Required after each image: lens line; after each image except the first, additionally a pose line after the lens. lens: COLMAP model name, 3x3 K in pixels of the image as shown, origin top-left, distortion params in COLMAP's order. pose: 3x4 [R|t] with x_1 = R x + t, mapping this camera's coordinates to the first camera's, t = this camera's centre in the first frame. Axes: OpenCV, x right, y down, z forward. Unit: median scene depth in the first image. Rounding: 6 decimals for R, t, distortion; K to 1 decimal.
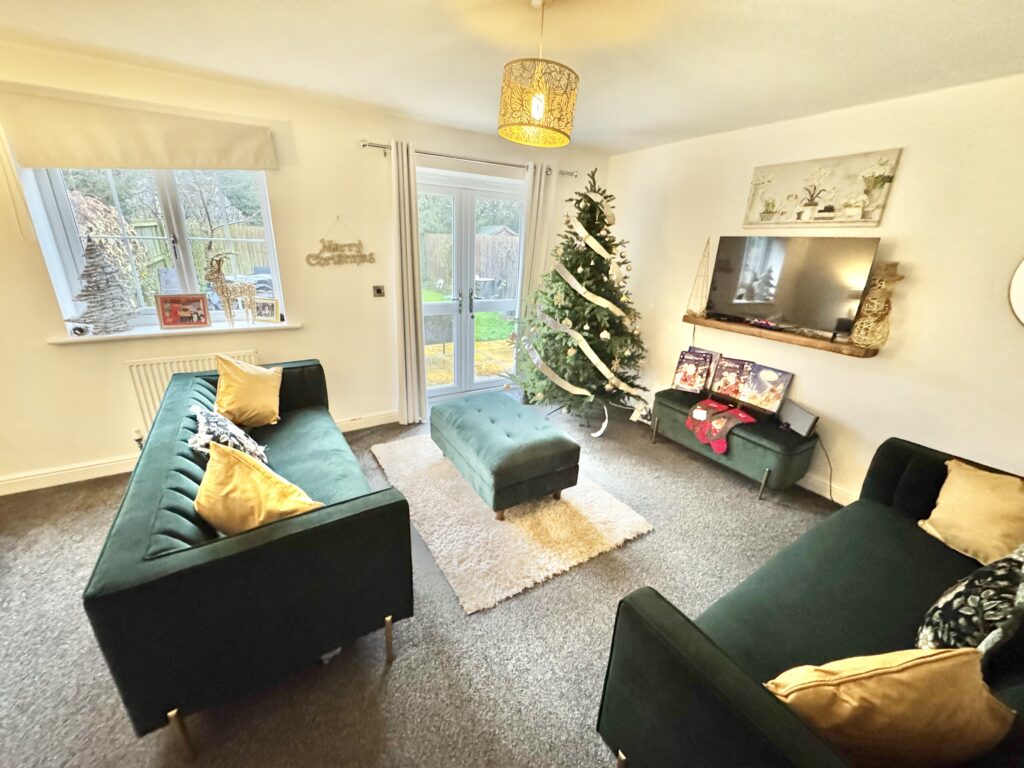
lens RADIAL K [[406.9, 0, 509.3], [0, 406.9, 385.6], [0, 0, 1]] dist [-0.000620, -0.000427]
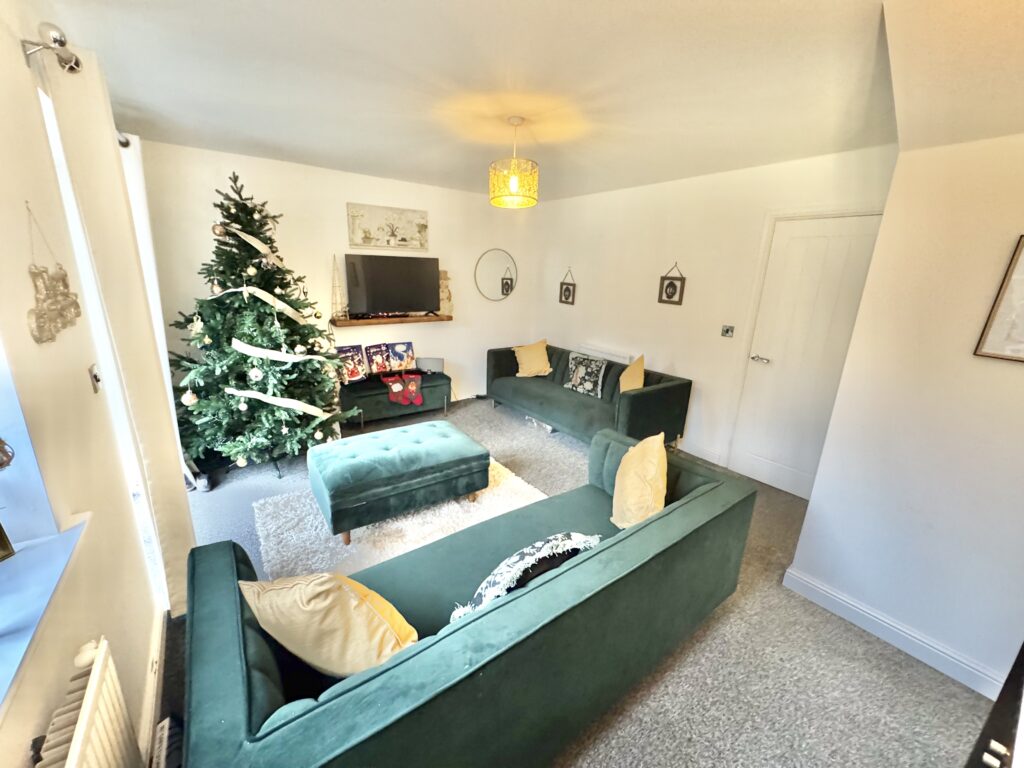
lens RADIAL K [[406.9, 0, 511.7], [0, 406.9, 384.2], [0, 0, 1]] dist [-0.000620, -0.000427]
pose [[-0.076025, -0.299891, 0.950939, -0.860619], [0.305006, 0.900991, 0.308523, -0.245141], [-0.949311, 0.313498, 0.022971, 0.635390]]
